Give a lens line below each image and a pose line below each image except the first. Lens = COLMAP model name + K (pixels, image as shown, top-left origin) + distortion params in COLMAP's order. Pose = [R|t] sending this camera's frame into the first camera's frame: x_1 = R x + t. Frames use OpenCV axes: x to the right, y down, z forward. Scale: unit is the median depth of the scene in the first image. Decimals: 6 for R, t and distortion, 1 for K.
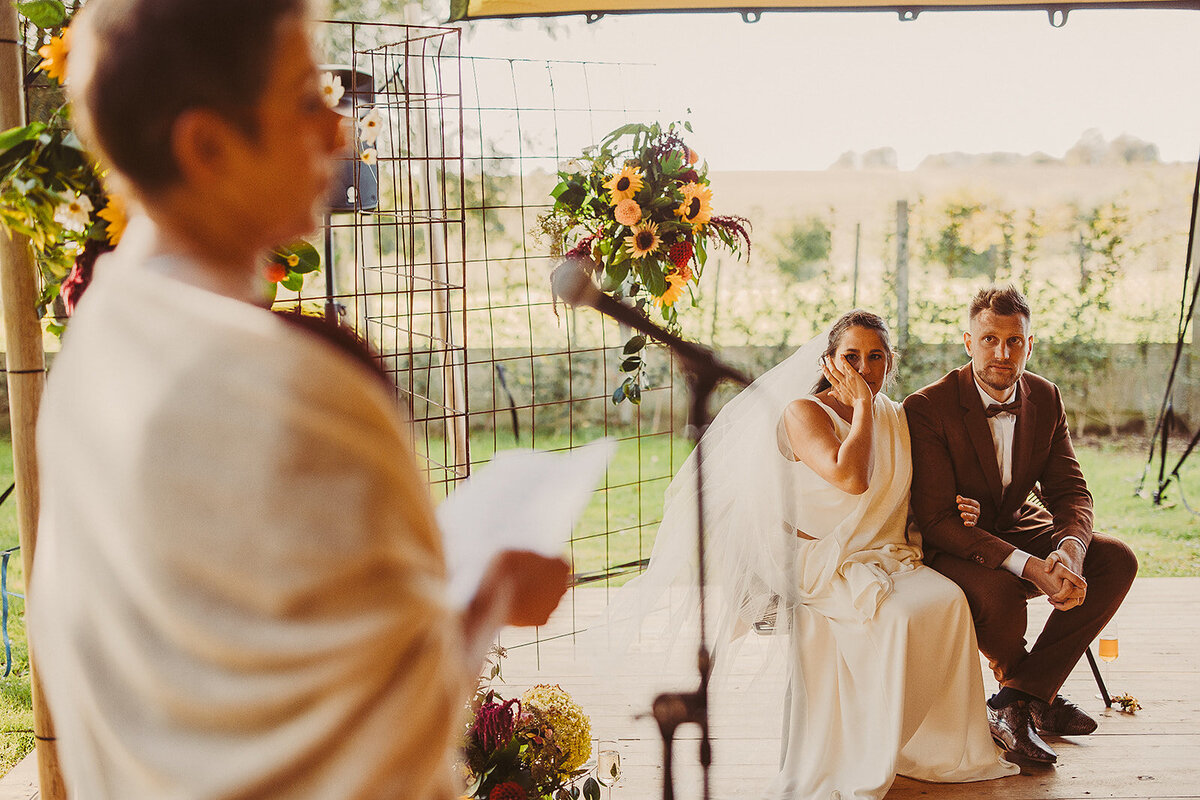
lens RADIAL K [[1852.3, 0, 644.1], [0, 1852.3, 413.5], [0, 0, 1]] dist [-0.048206, 0.124038]
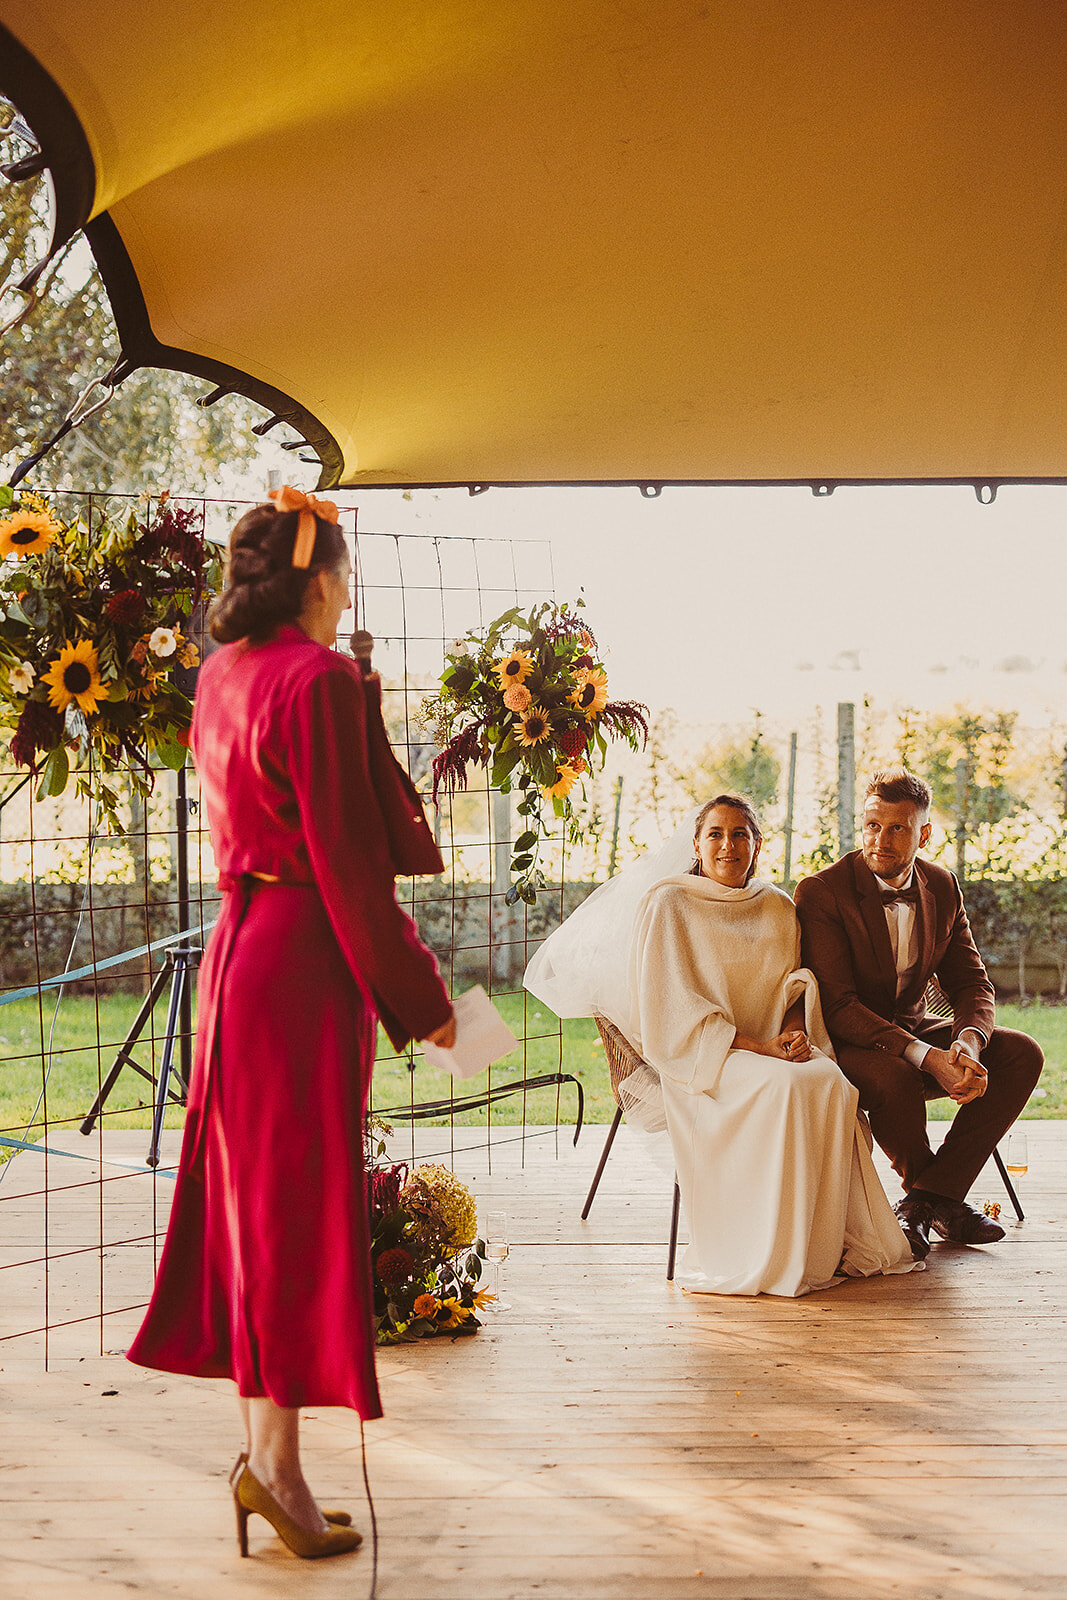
lens RADIAL K [[2560.4, 0, 592.5], [0, 2560.4, 799.9], [0, 0, 1]] dist [-0.018964, -0.183727]
pose [[0.999571, 0.009860, 0.027573, -0.005798], [-0.007610, 0.996719, -0.080575, 0.048040], [-0.028277, 0.080331, 0.996367, -0.296521]]
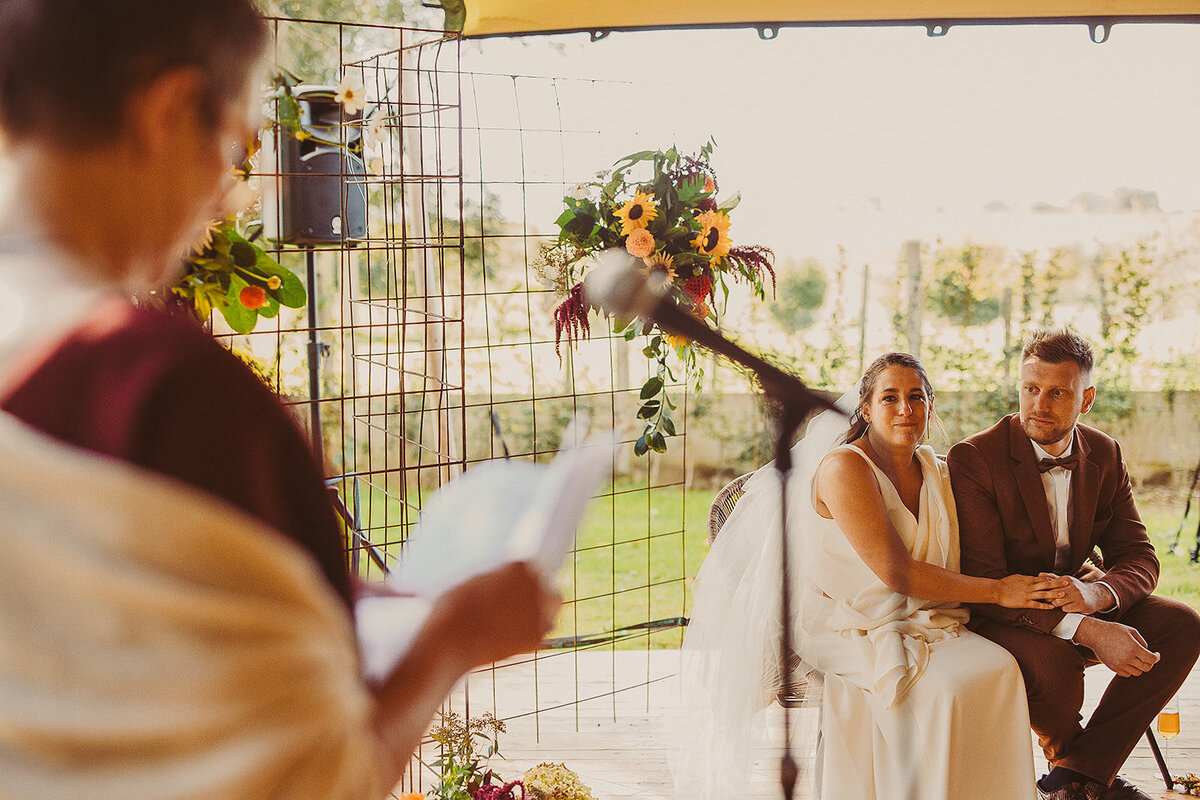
lens RADIAL K [[1892.2, 0, 619.4], [0, 1892.2, 428.2], [0, 0, 1]] dist [-0.039413, -0.023301]
pose [[0.999952, 0.003643, -0.009135, -0.010052], [-0.003811, 0.999822, -0.018454, 0.000197], [0.009066, 0.018488, 0.999788, 0.066706]]
